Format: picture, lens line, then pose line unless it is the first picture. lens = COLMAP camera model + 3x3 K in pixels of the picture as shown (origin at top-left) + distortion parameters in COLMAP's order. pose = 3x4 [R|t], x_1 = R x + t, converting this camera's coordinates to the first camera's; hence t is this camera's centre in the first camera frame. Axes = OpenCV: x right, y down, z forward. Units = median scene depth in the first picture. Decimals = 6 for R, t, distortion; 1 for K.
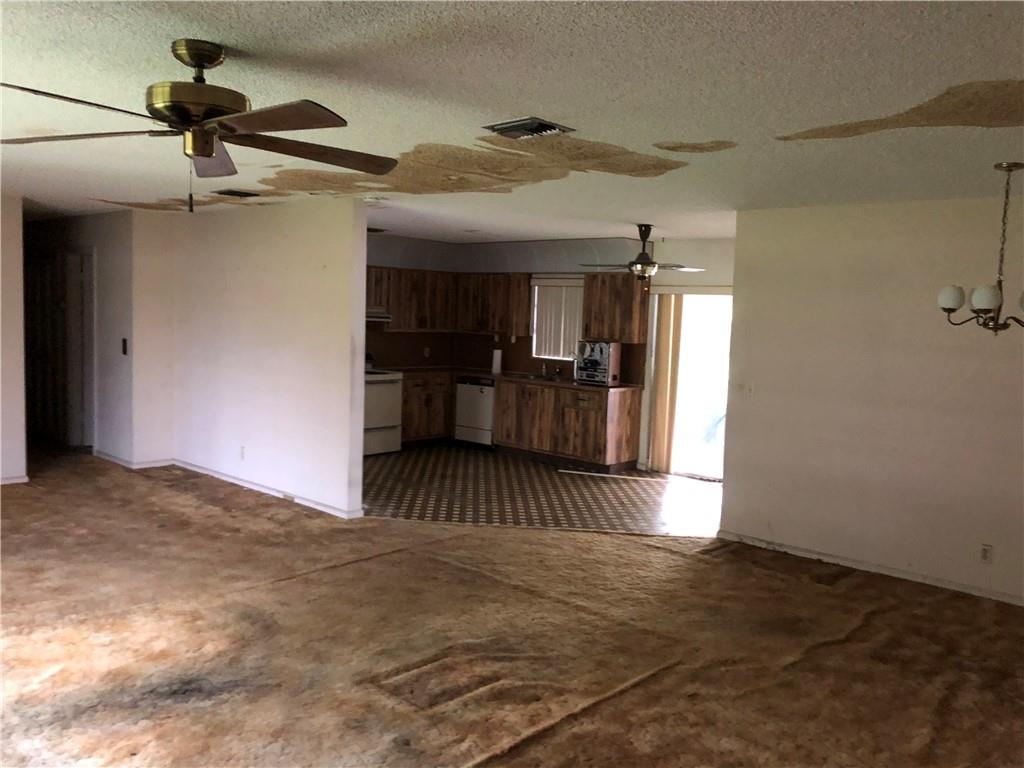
lens RADIAL K [[837.5, 0, 515.4], [0, 837.5, 386.4], [0, 0, 1]] dist [0.033836, -0.040107]
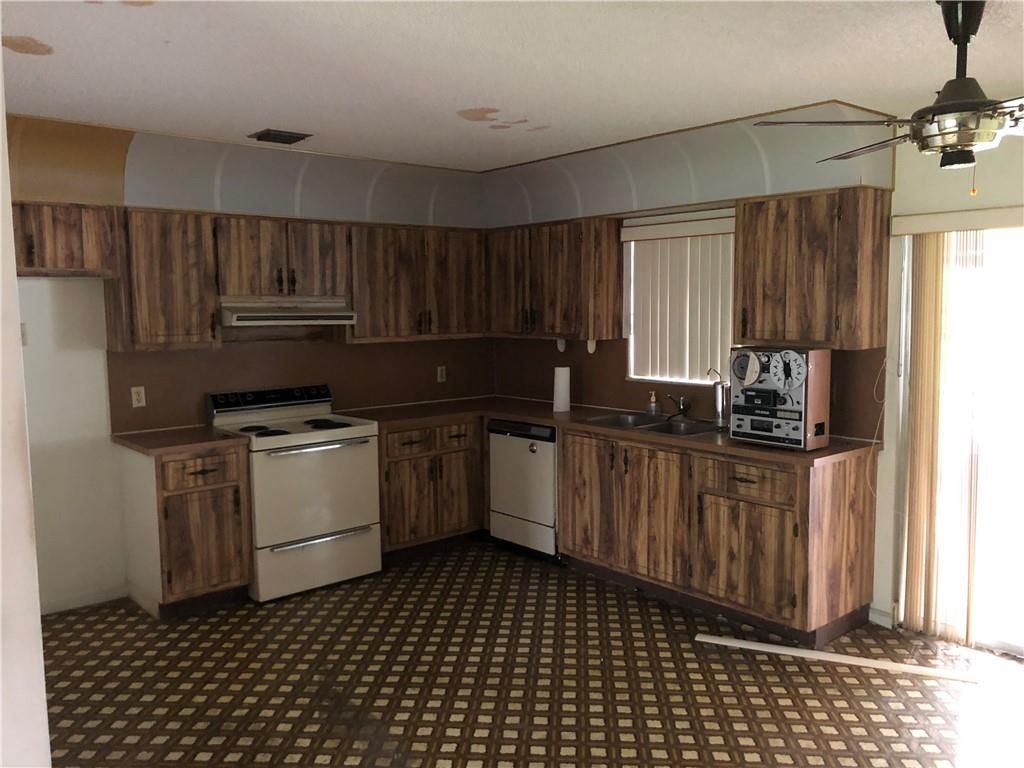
lens RADIAL K [[837.5, 0, 503.9], [0, 837.5, 384.5], [0, 0, 1]] dist [0.033836, -0.040107]
pose [[0.990009, -0.037094, -0.136037, 0.014606], [0.037774, 0.999283, 0.002423, -0.038480], [0.135850, -0.007537, 0.990701, 0.506996]]
